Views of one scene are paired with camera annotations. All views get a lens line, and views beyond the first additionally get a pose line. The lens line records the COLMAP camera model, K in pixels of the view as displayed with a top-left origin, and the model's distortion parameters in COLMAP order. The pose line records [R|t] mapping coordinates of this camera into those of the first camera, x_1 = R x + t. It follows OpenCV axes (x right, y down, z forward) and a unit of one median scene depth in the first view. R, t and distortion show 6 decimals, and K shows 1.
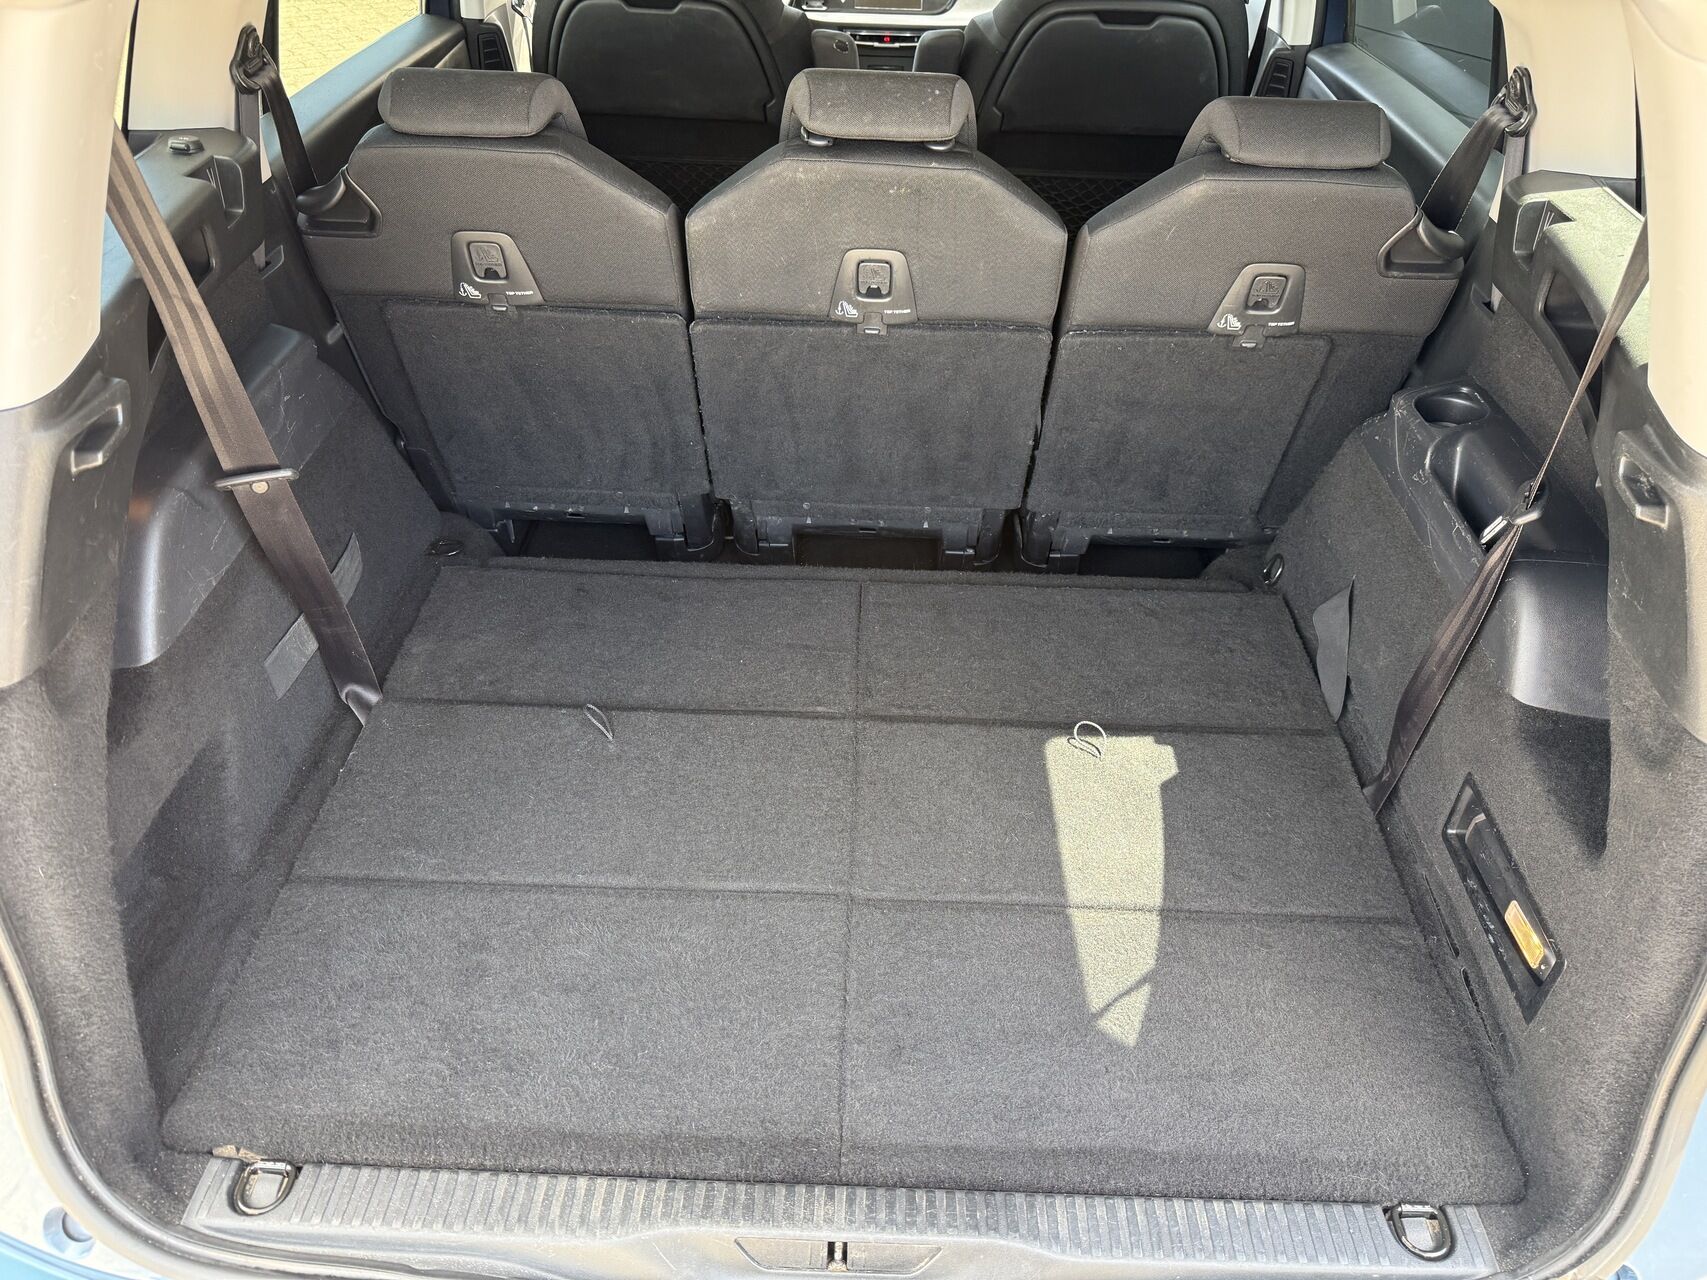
lens RADIAL K [[1214.4, 0, 853.5], [0, 1214.4, 640.0], [0, 0, 1]] dist [-0.008159, 0.000867]
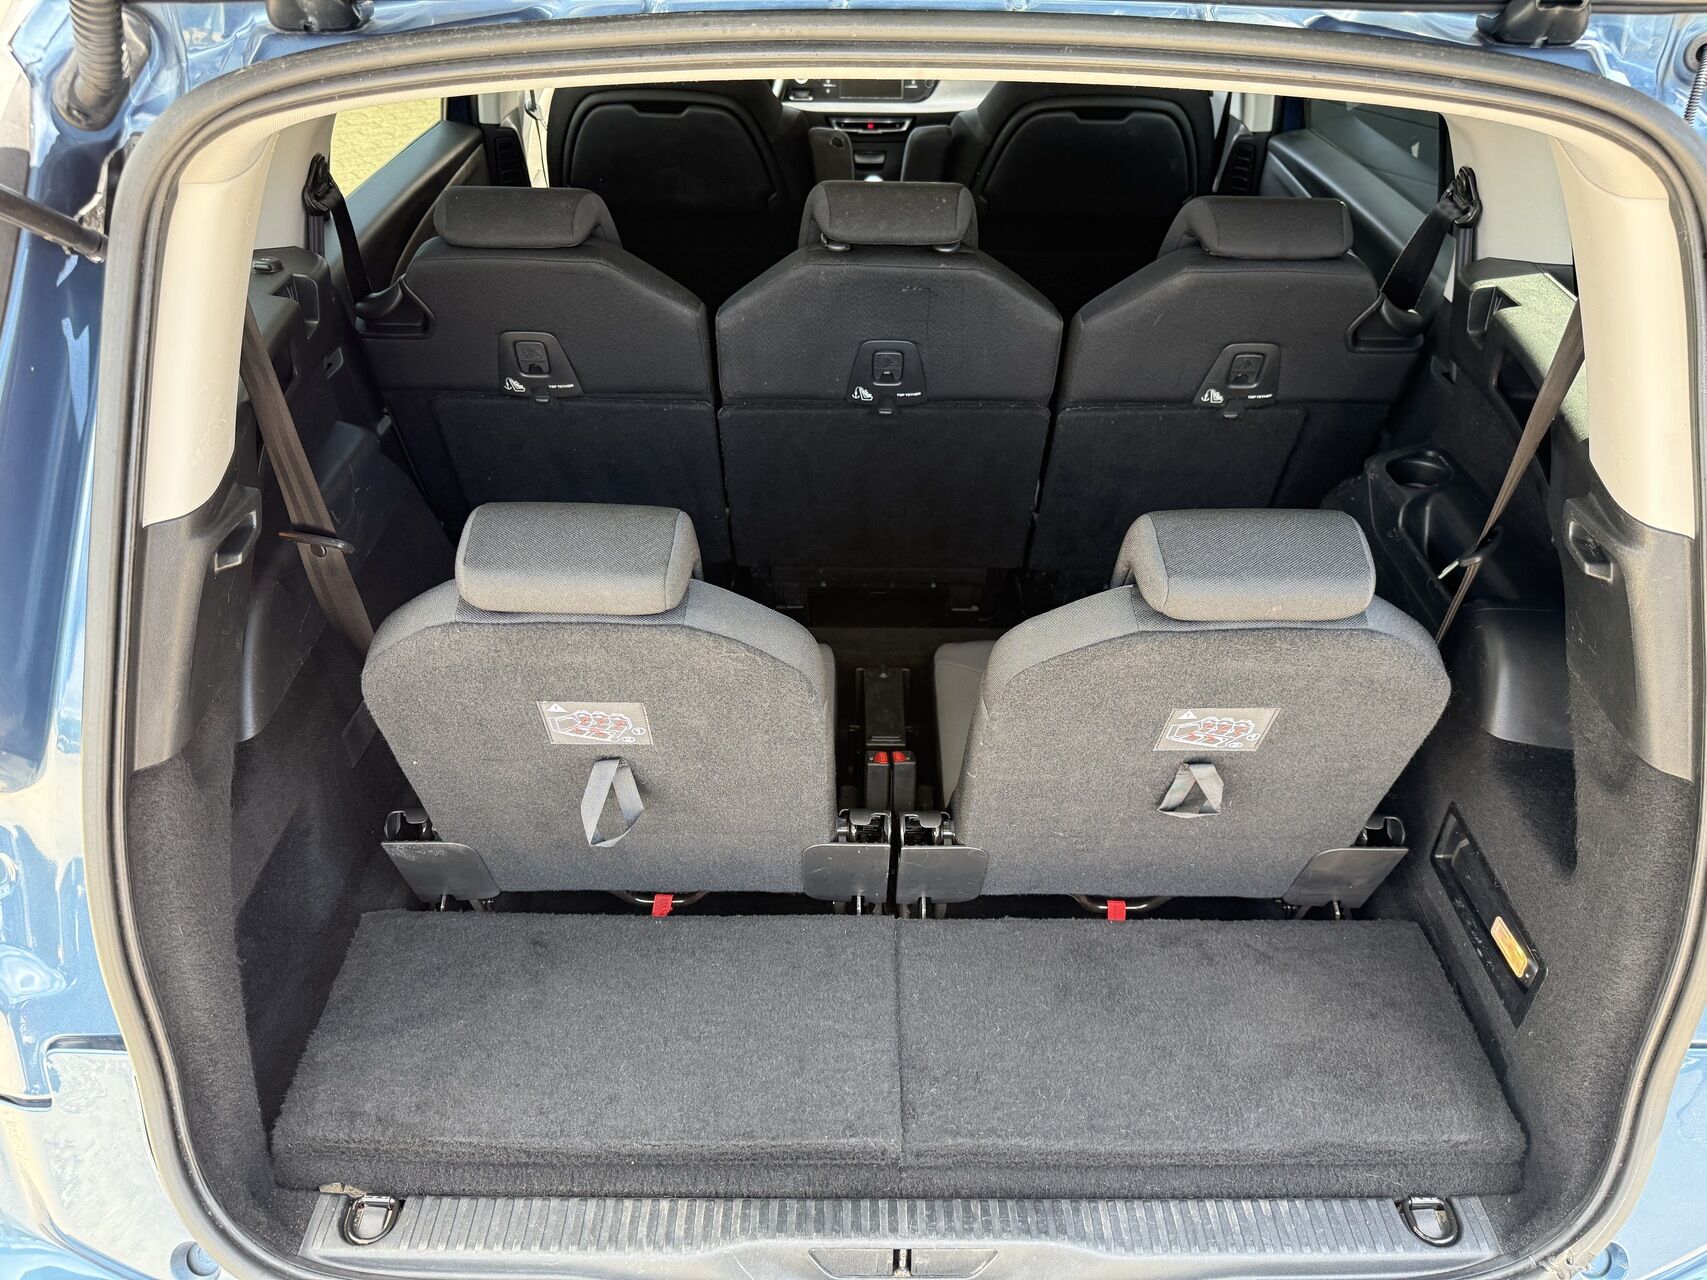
lens RADIAL K [[1202.7, 0, 853.7], [0, 1202.7, 638.2], [0, 0, 1]] dist [-0.001584, -0.008128]
pose [[0.999476, -0.028538, 0.015257, -0.052054], [0.029190, 0.998590, -0.044350, -0.007315], [-0.013970, 0.044772, 0.998900, -0.097621]]
